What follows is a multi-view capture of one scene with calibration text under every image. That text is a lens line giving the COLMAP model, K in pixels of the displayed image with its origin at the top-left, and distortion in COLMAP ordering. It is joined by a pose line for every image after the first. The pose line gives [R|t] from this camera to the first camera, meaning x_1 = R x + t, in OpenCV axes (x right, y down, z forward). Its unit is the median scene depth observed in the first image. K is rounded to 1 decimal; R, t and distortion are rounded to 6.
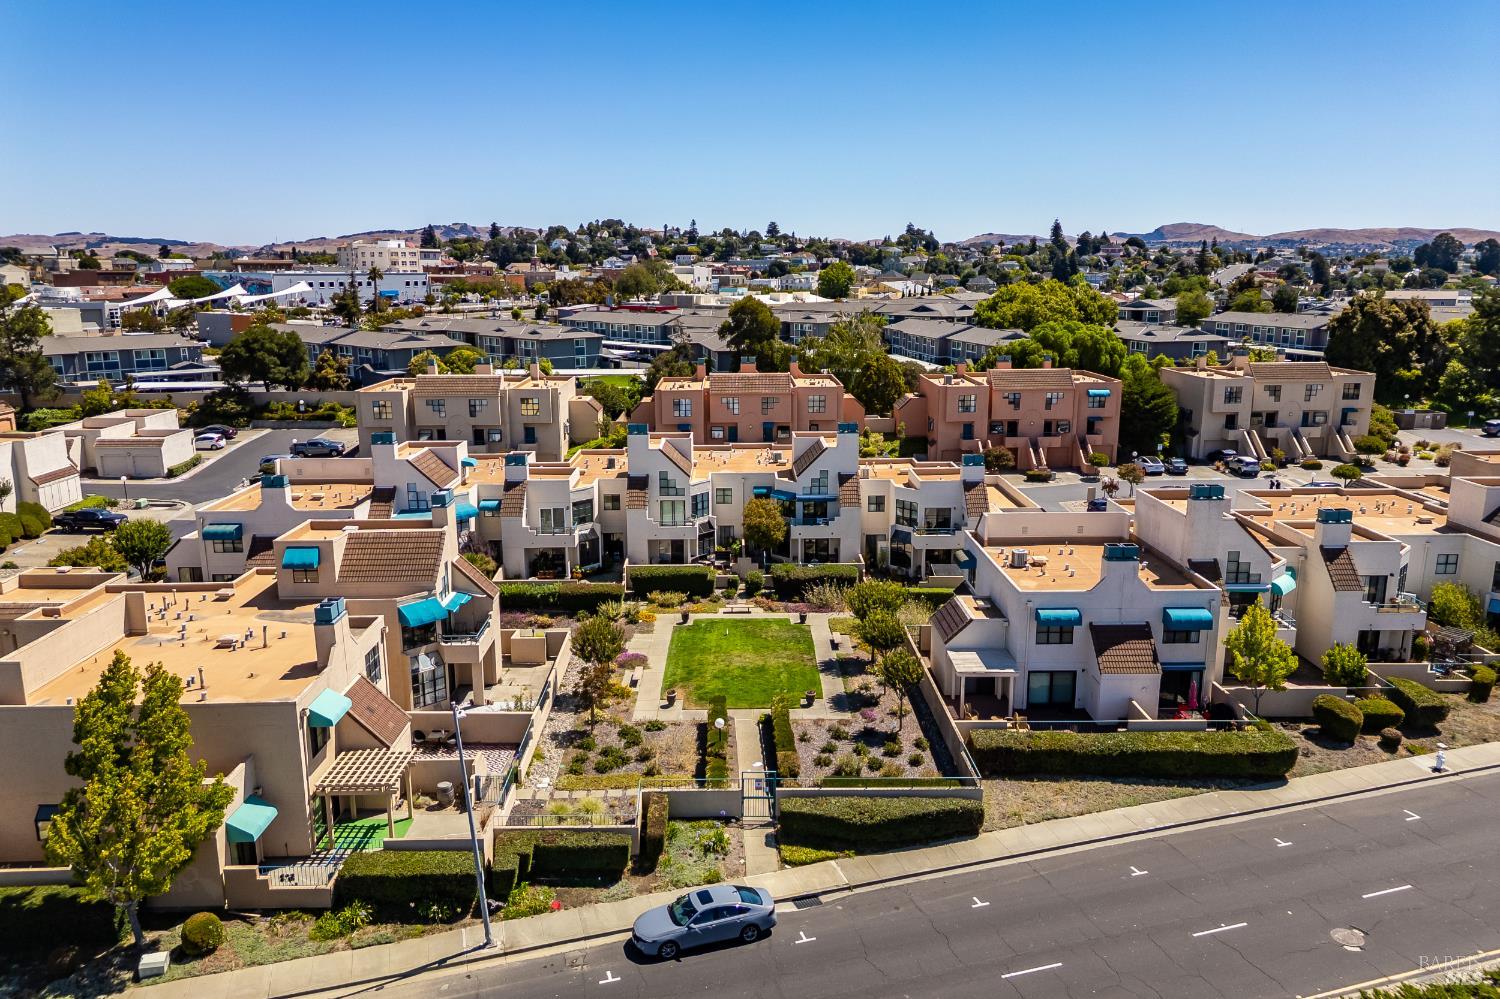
lens RADIAL K [[1049.1, 0, 749.5], [0, 1049.1, 499.5], [0, 0, 1]] dist [0.056807, -0.047116]
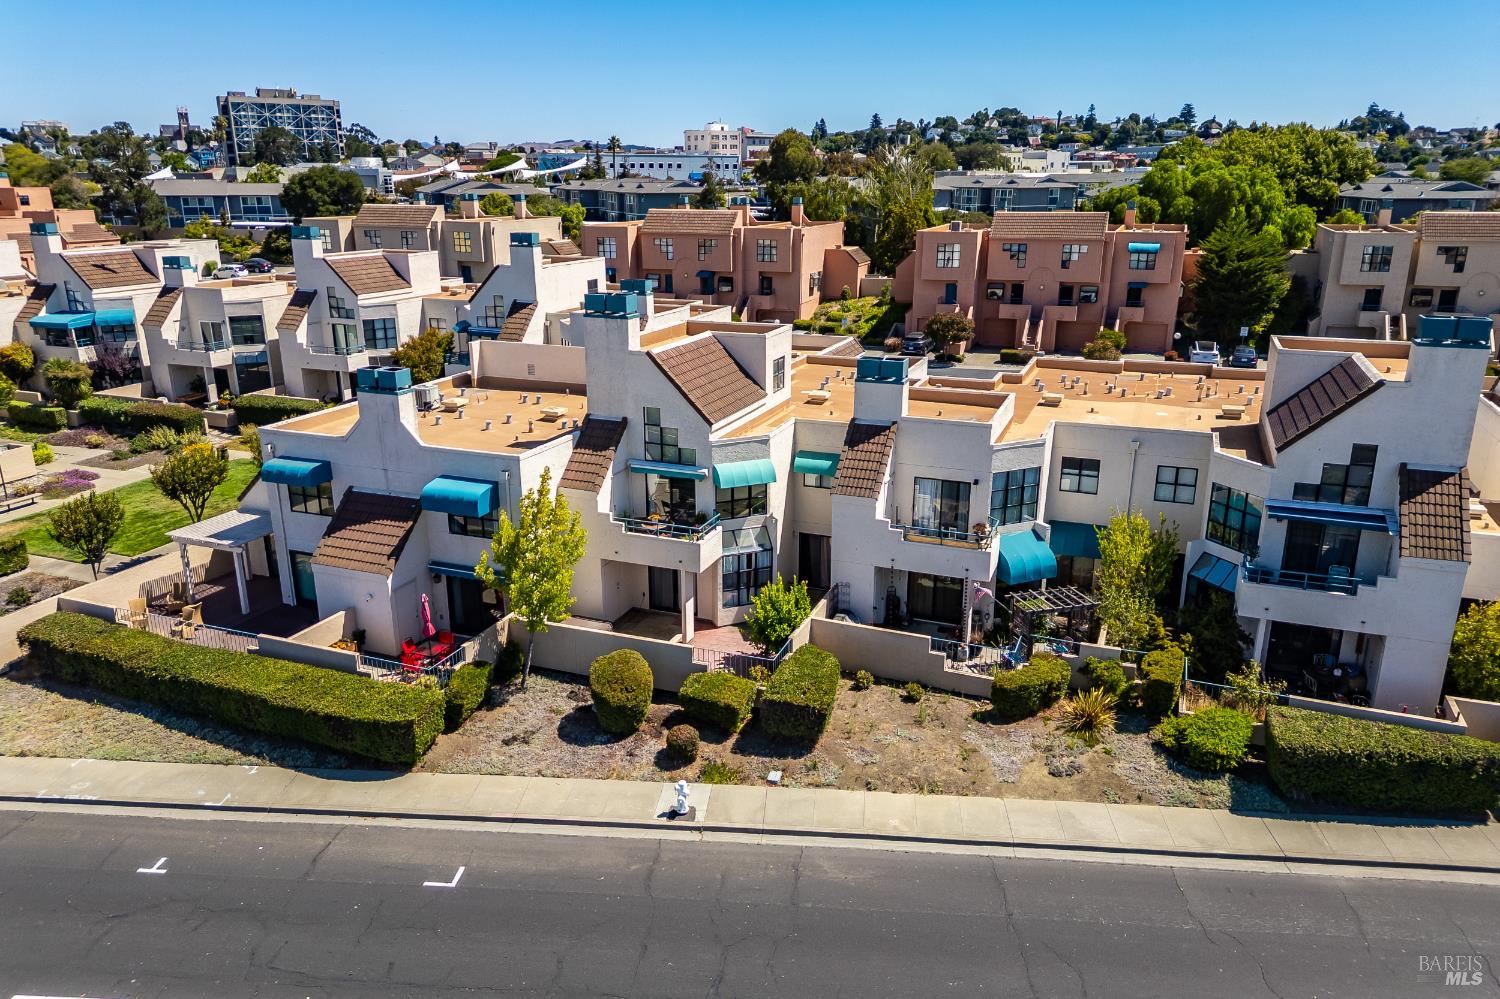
lens RADIAL K [[1049.1, 0, 748.2], [0, 1049.1, 497.7], [0, 0, 1]] dist [0.056807, -0.047116]
pose [[0.922519, 0.116131, -0.368065, 0.353679], [-0.084964, 0.991369, 0.099842, 0.017039], [0.376483, -0.060834, 0.924424, 0.221799]]
